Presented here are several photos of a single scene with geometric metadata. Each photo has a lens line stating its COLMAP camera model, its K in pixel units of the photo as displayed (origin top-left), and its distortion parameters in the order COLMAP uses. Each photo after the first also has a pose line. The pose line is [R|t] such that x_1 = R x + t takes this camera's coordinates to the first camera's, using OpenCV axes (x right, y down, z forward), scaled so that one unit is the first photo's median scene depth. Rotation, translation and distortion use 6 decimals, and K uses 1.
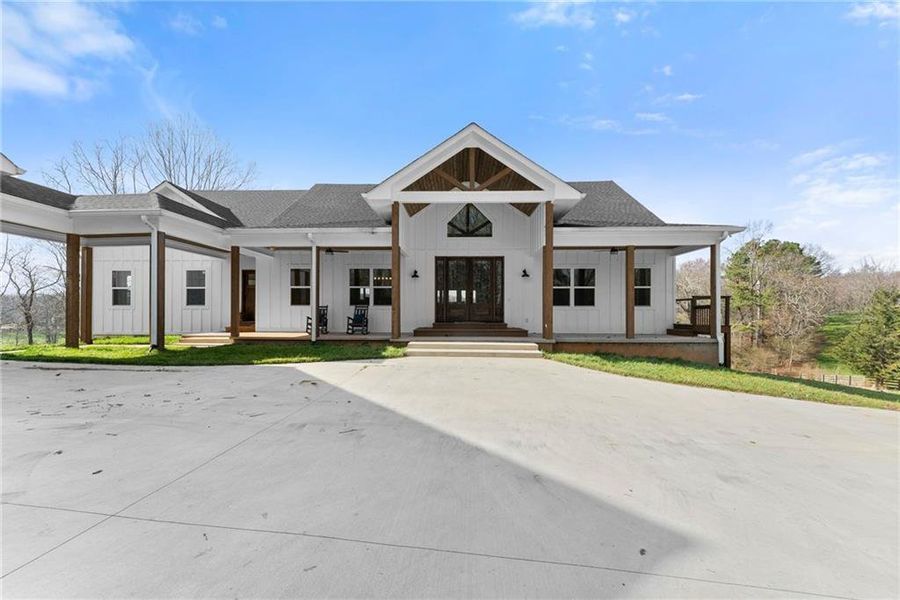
lens RADIAL K [[373.8, 0, 447.1], [0, 373.8, 319.1], [0, 0, 1]] dist [0.000565, -0.000185]
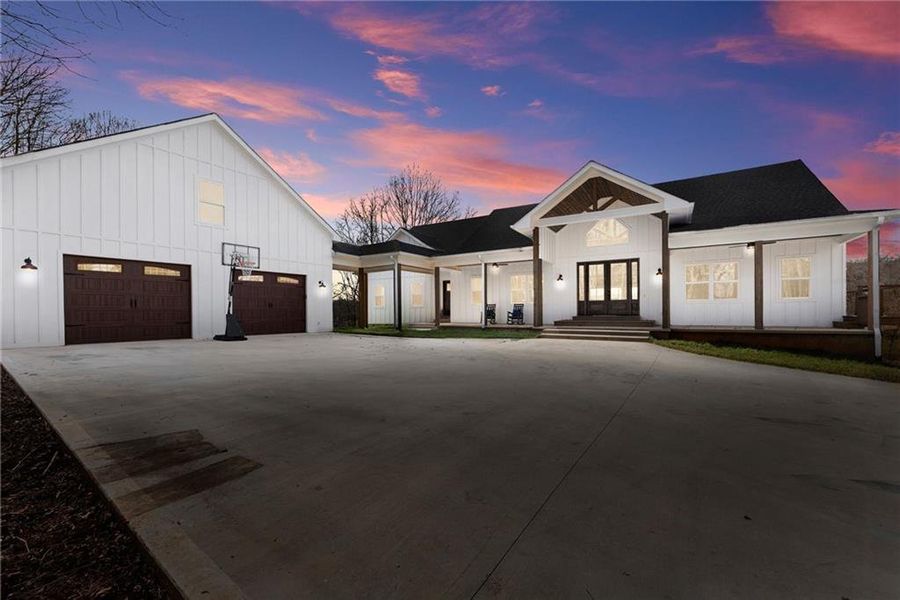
lens RADIAL K [[373.8, 0, 447.1], [0, 373.8, 319.1], [0, 0, 1]] dist [0.000565, -0.000185]
pose [[0.869061, 0.000313, -0.494705, 0.237693], [0.000893, 0.999997, 0.002200, 0.019379], [0.494705, -0.002354, 0.869058, -0.329445]]
